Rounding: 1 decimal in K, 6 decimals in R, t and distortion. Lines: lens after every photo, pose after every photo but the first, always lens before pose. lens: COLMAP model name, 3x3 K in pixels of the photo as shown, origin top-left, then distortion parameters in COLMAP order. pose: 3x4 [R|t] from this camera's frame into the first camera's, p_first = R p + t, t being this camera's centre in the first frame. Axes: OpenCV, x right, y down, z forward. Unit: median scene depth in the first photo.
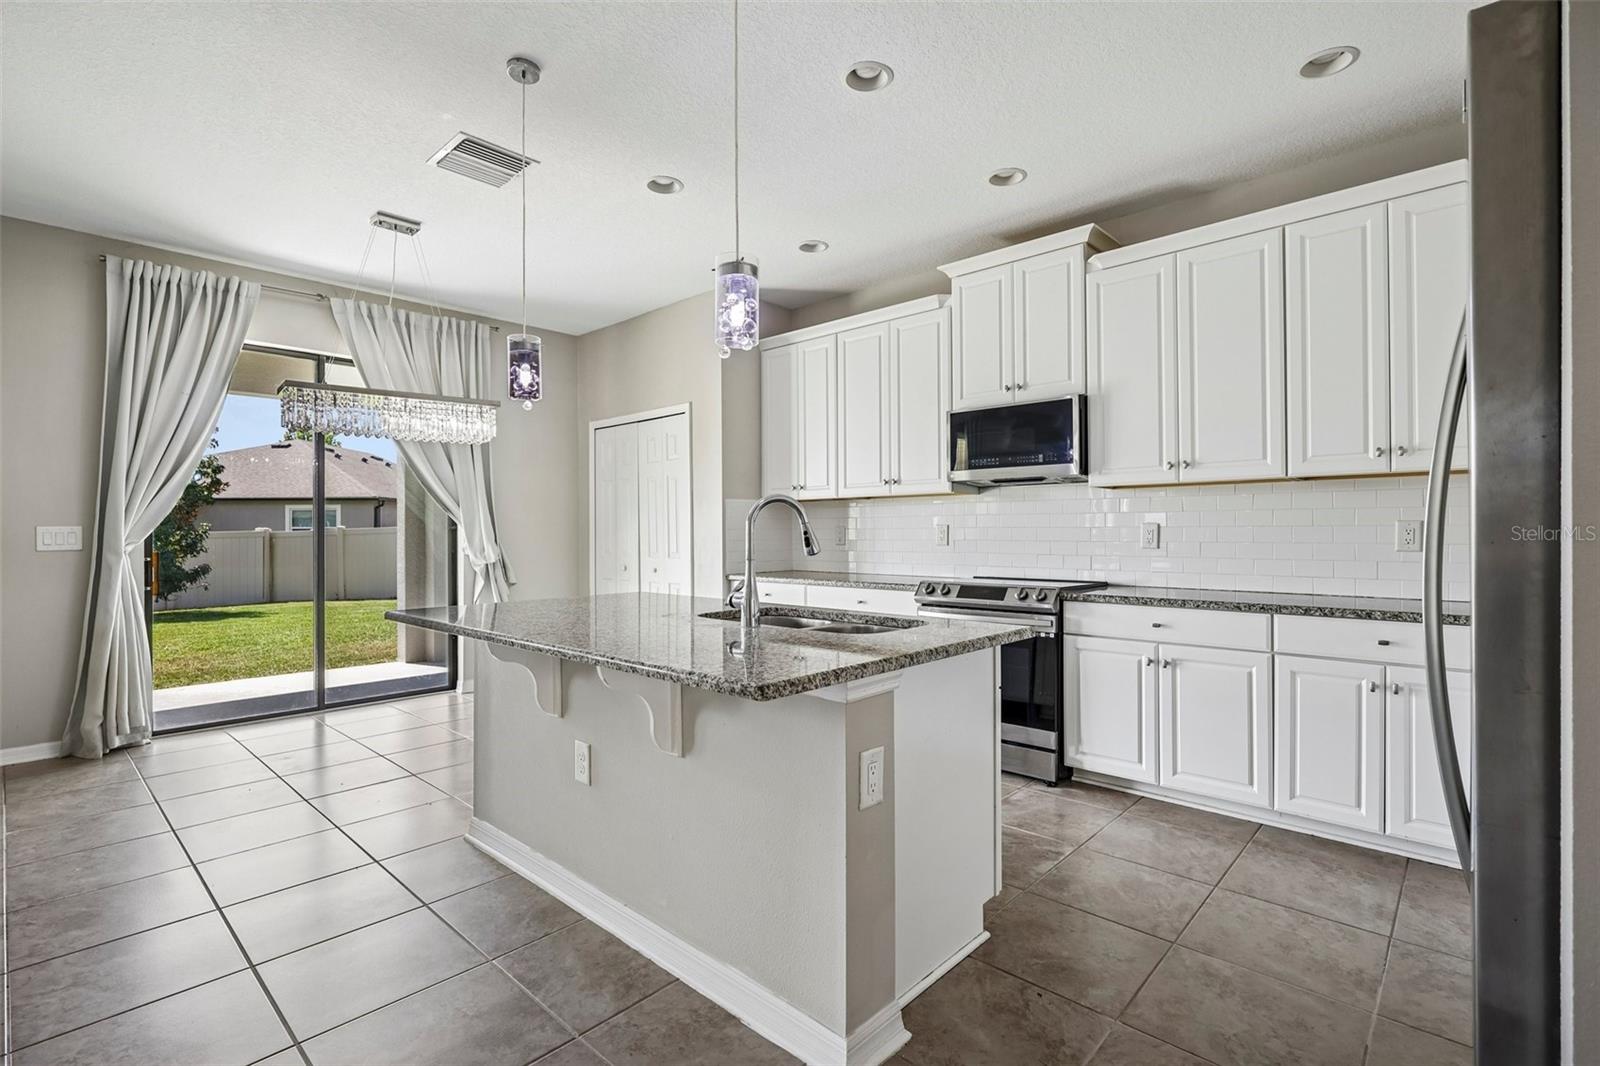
lens RADIAL K [[741.5, 0, 800.1], [0, 741.5, 530.2], [0, 0, 1]] dist [-0.005313, 0.002156]
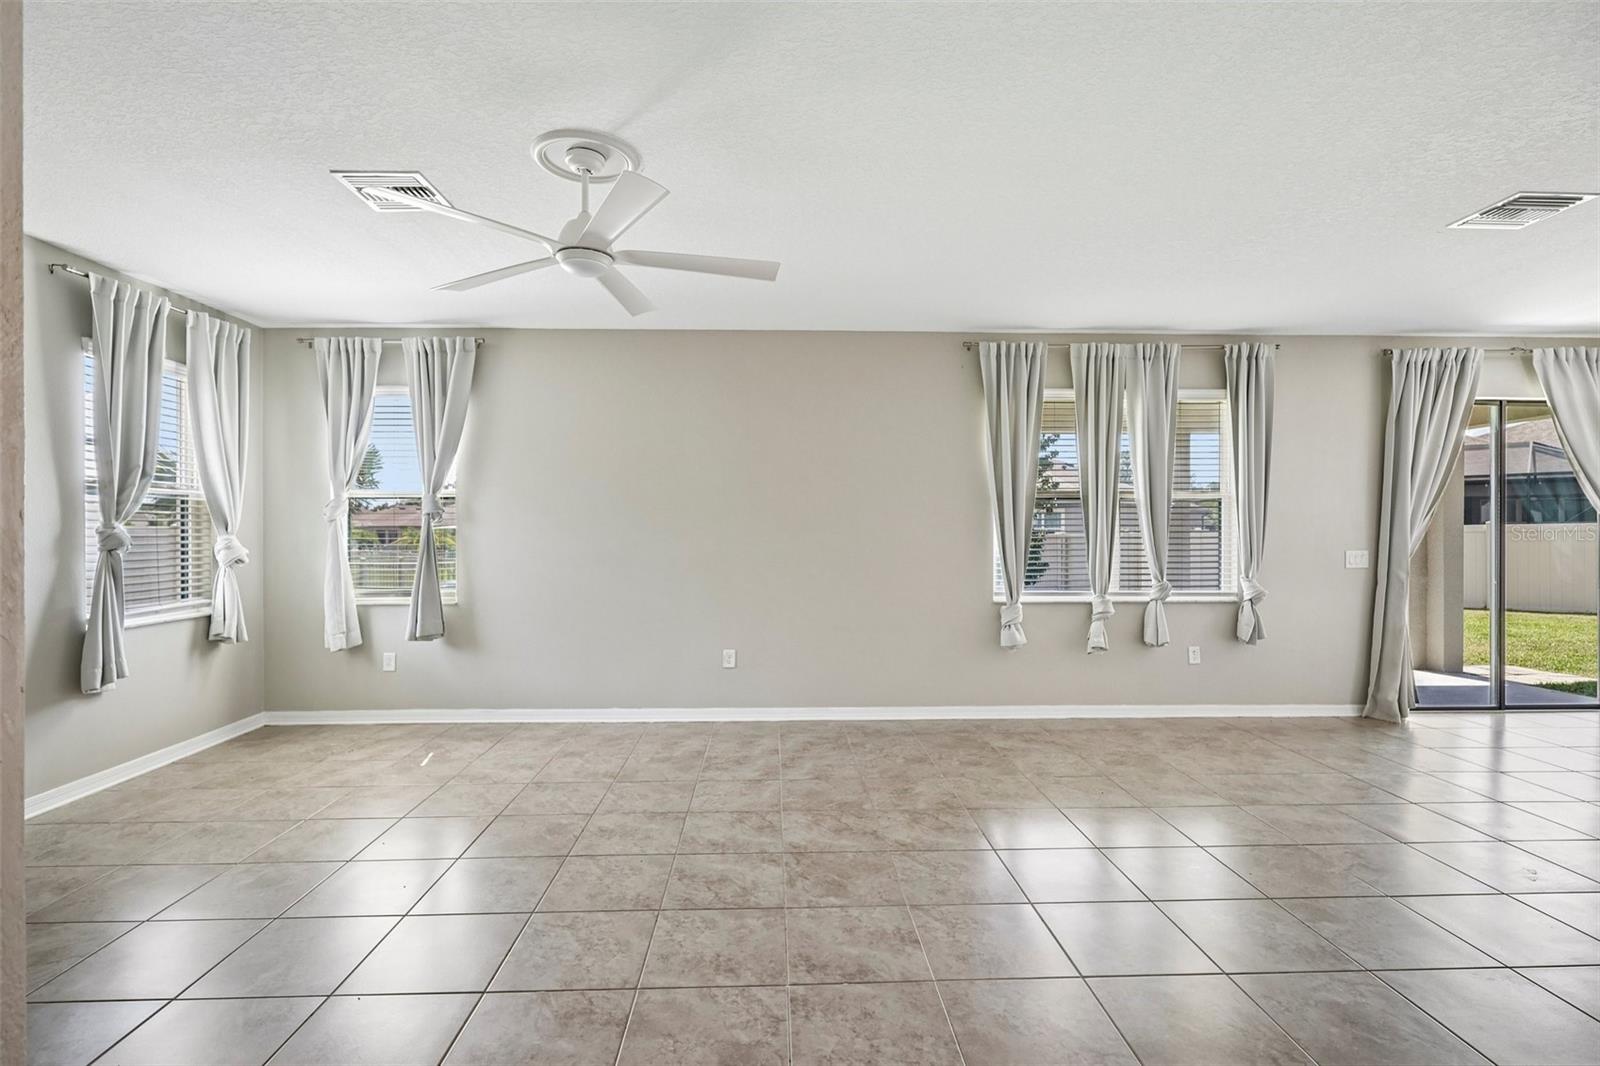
lens RADIAL K [[741.5, 0, 797.1], [0, 741.5, 540.3], [0, 0, 1]] dist [-0.005313, 0.002156]
pose [[0.700680, -0.006232, -0.713448, -0.605444], [0.002241, 0.999976, -0.006534, -0.014422], [0.713472, 0.002979, 0.700678, -0.591552]]
